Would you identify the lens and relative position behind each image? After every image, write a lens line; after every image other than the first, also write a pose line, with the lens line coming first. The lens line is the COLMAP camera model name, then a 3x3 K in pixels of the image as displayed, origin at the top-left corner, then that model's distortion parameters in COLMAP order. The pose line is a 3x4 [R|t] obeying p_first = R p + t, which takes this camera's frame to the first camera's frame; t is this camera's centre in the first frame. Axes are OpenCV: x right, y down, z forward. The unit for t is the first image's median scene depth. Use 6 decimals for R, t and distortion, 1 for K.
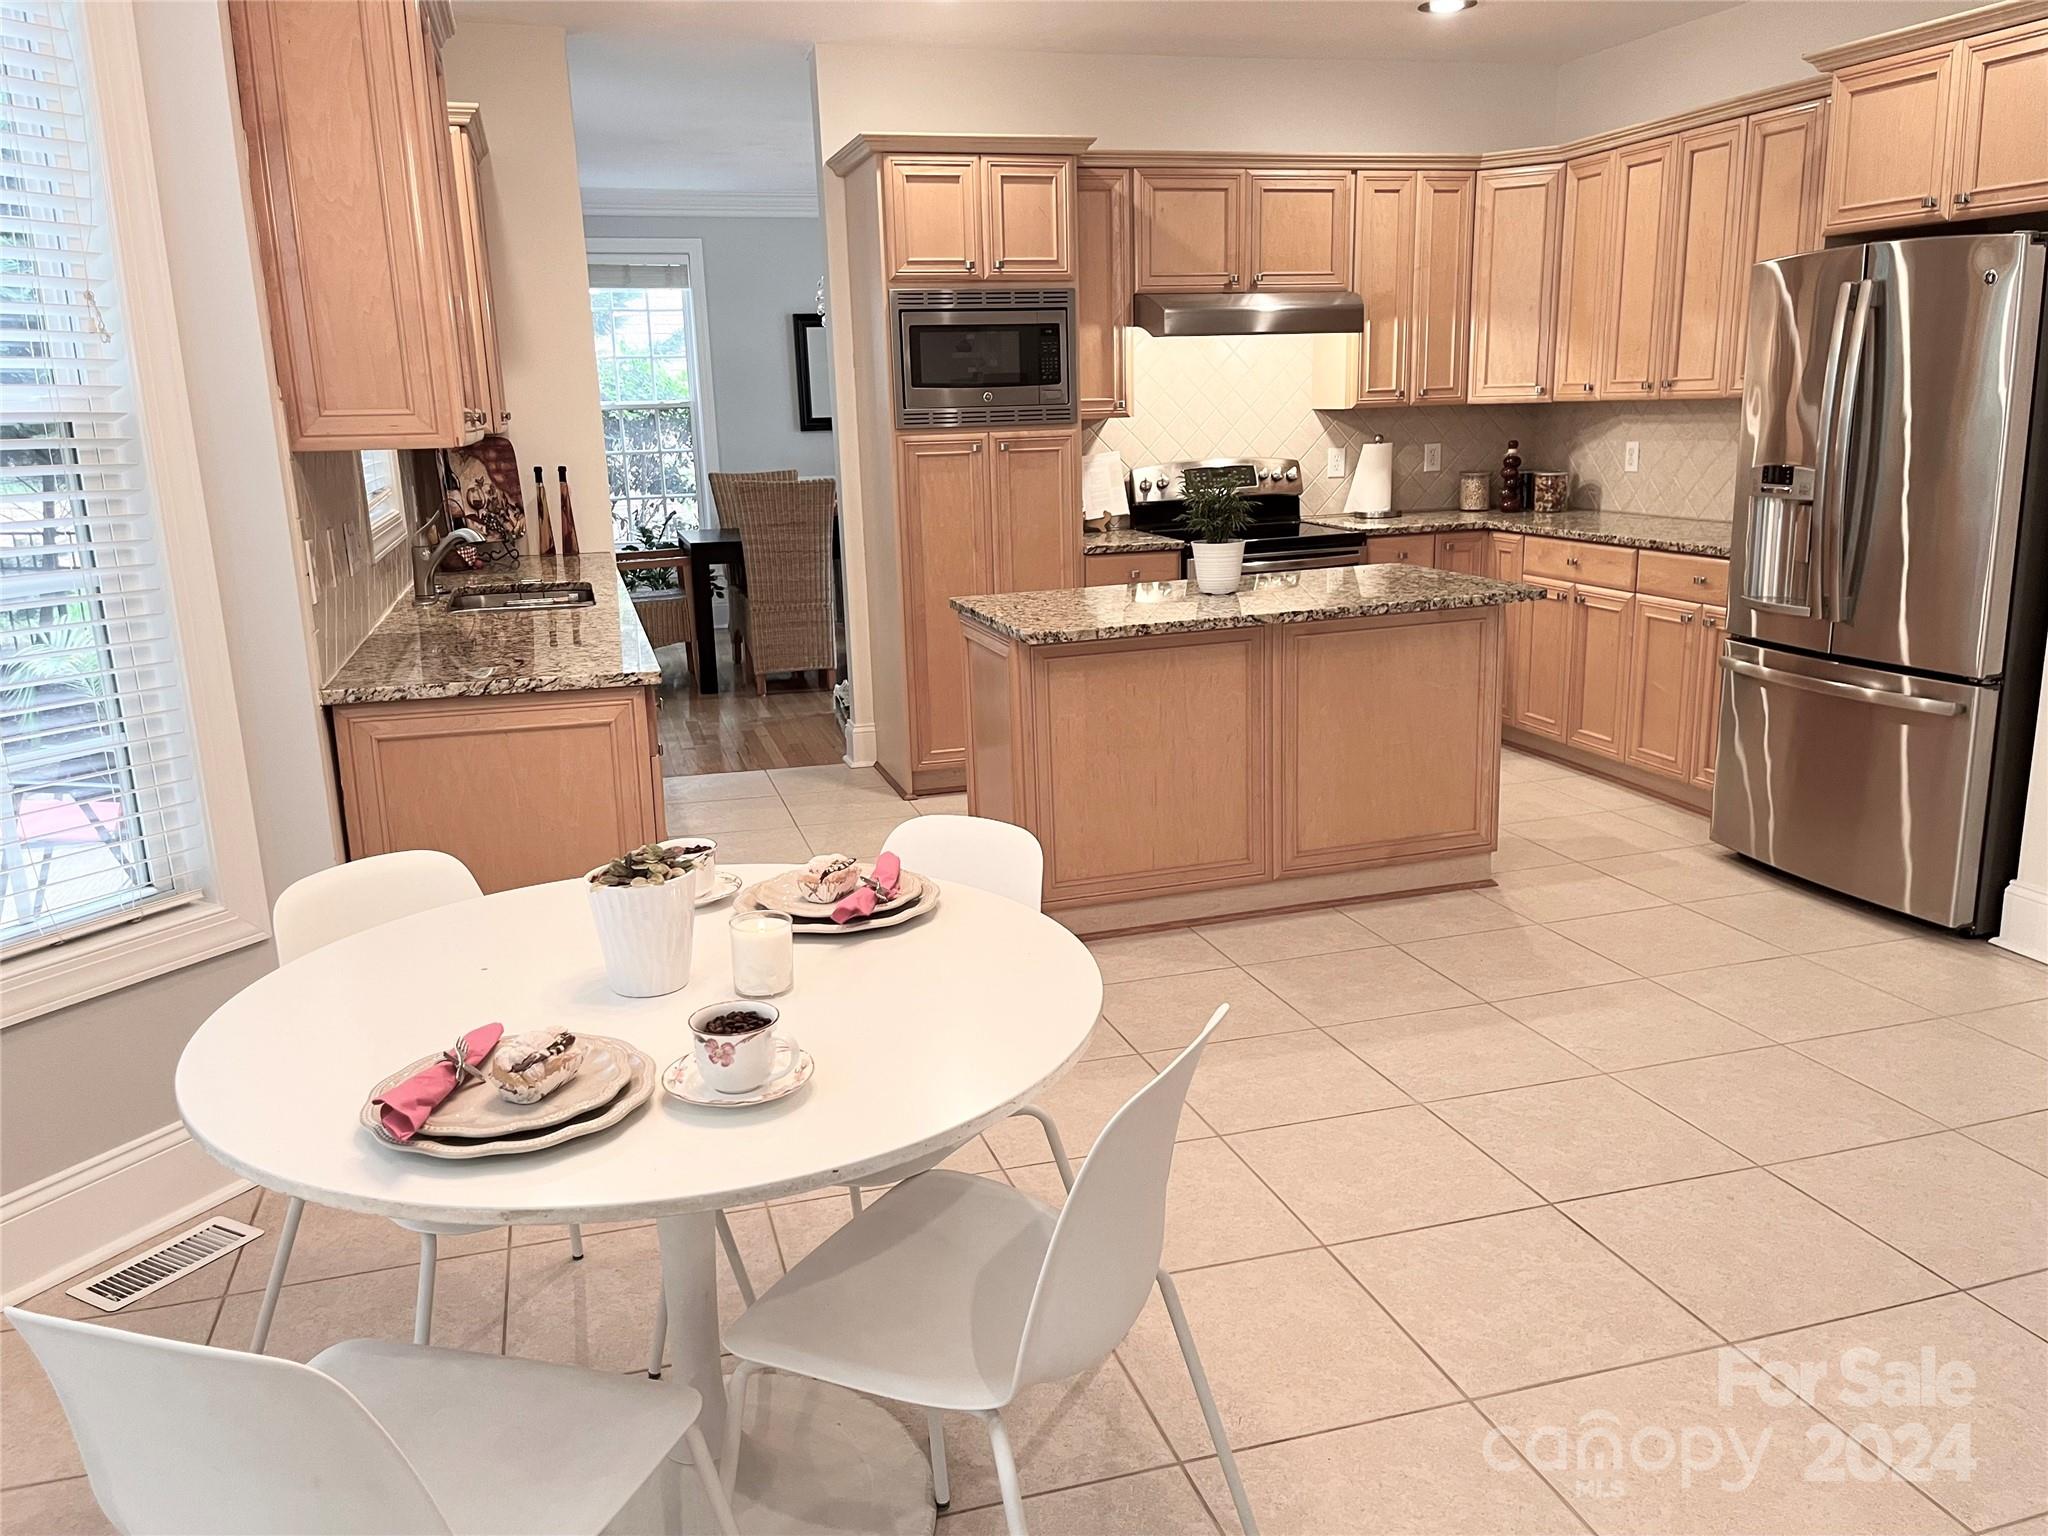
lens RADIAL K [[1579.7, 0, 1024.0], [0, 1579.7, 768.0], [0, 0, 1]] dist [0.057748, -0.067811]
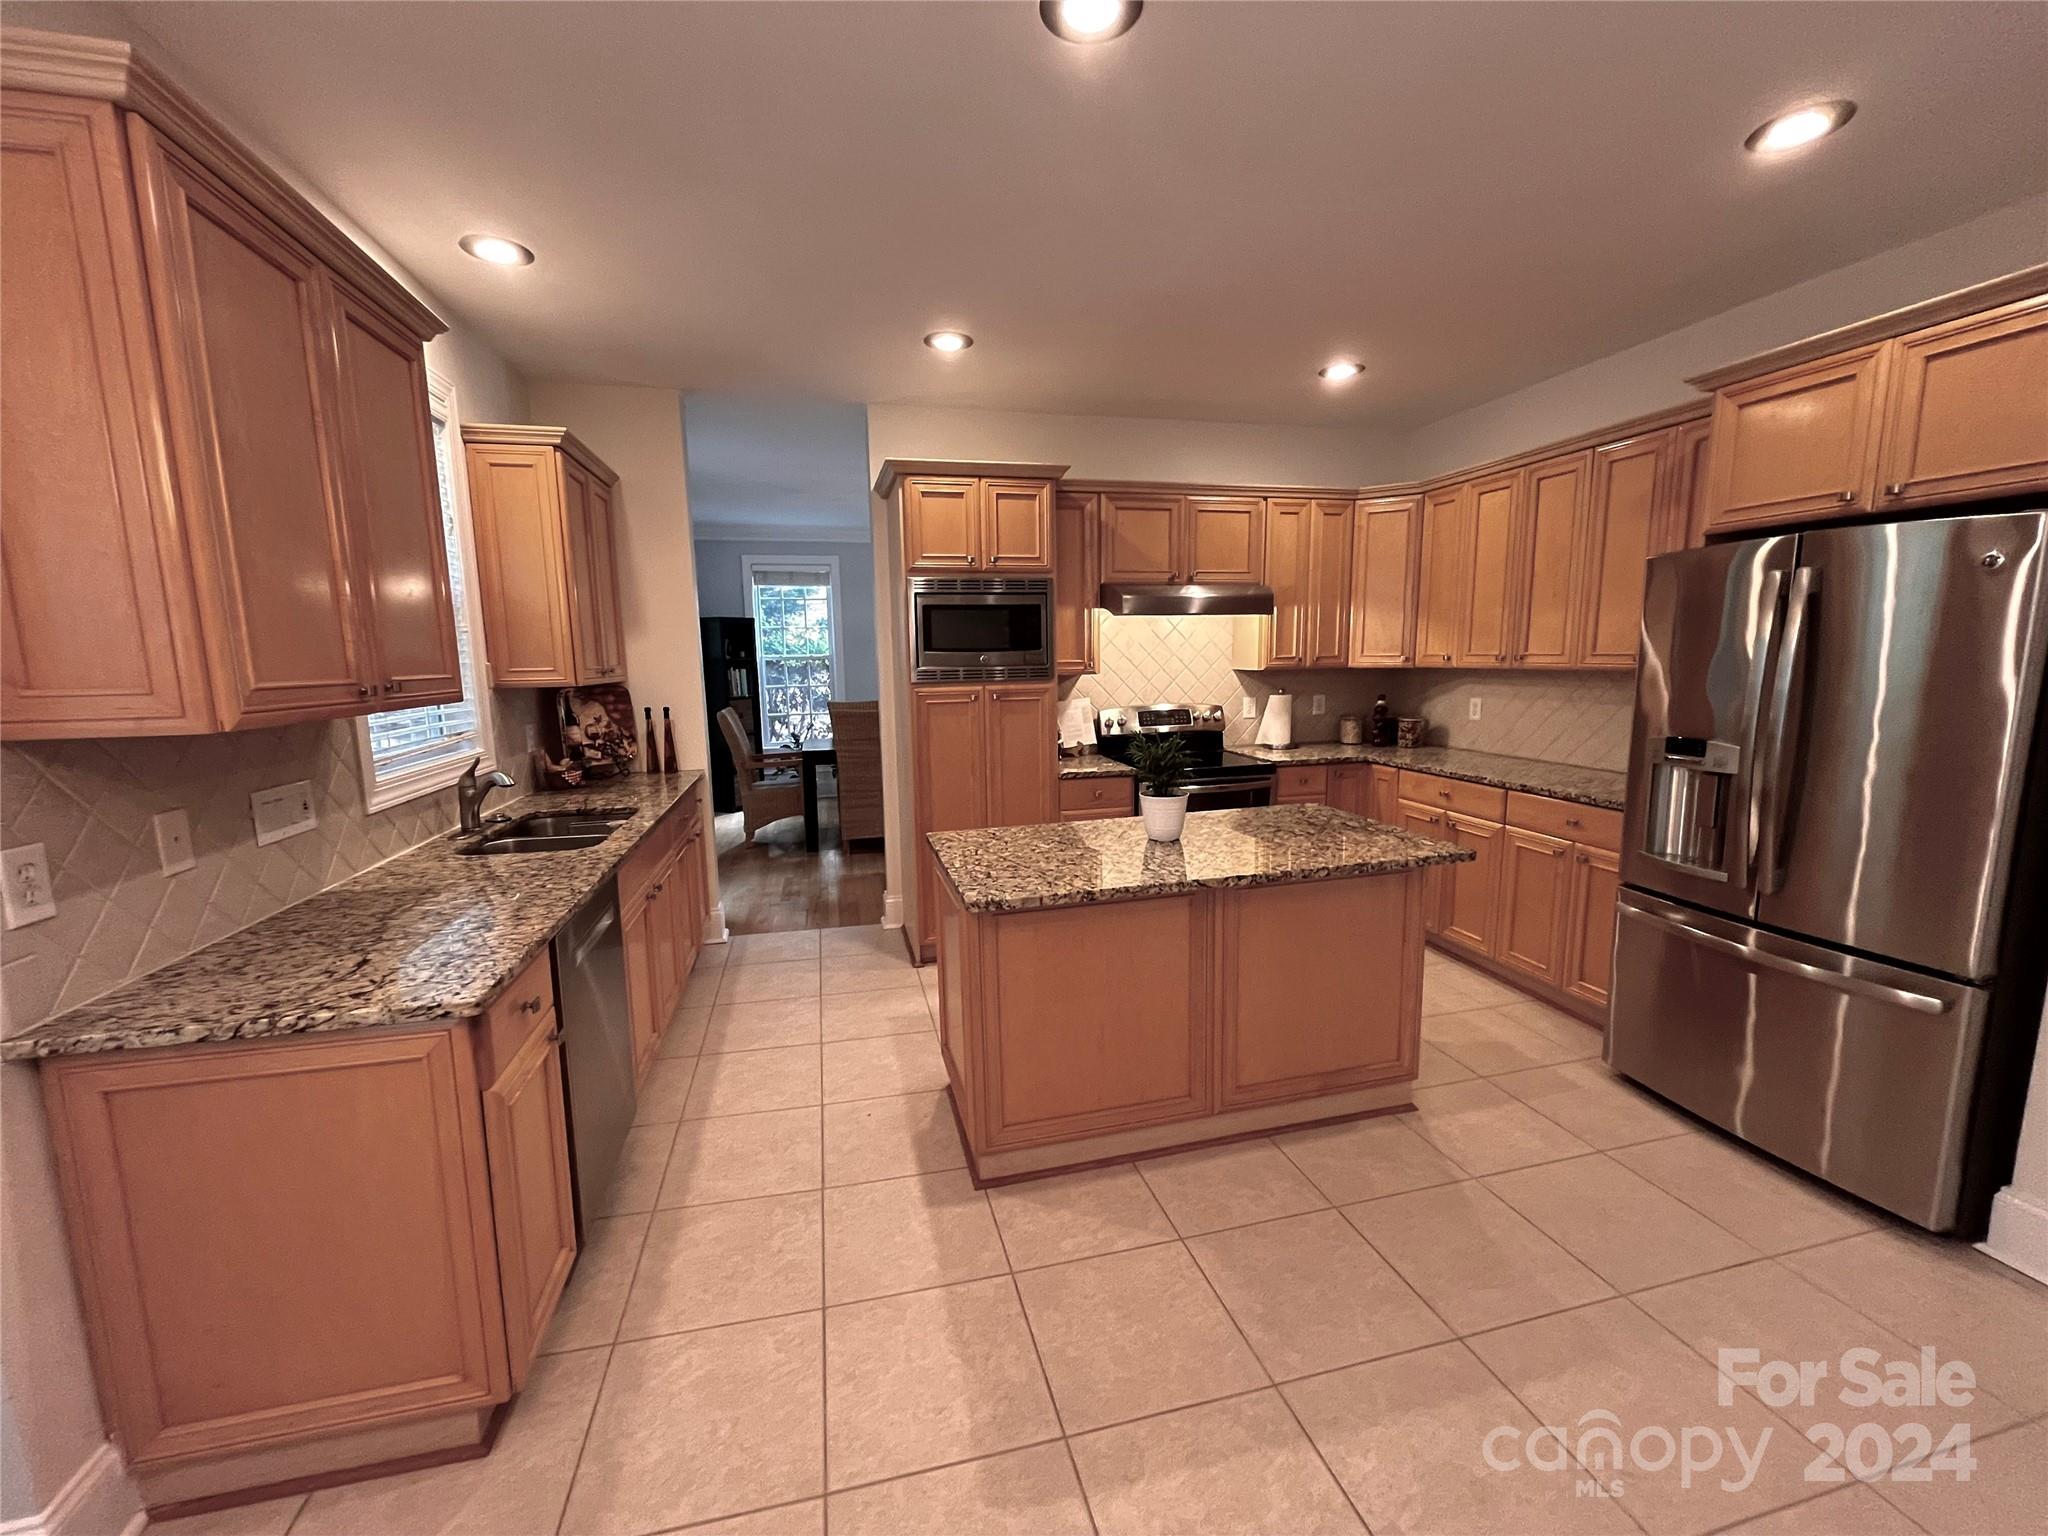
lens RADIAL K [[815.5, 0, 1024.0], [0, 815.5, 768.0], [0, 0, 1]] dist [-0.000251, -0.000331]
pose [[0.998818, 0.018162, -0.045094, 0.039375], [-0.021943, 0.996154, -0.084831, -0.086032], [0.043380, 0.085720, 0.995374, 0.331875]]
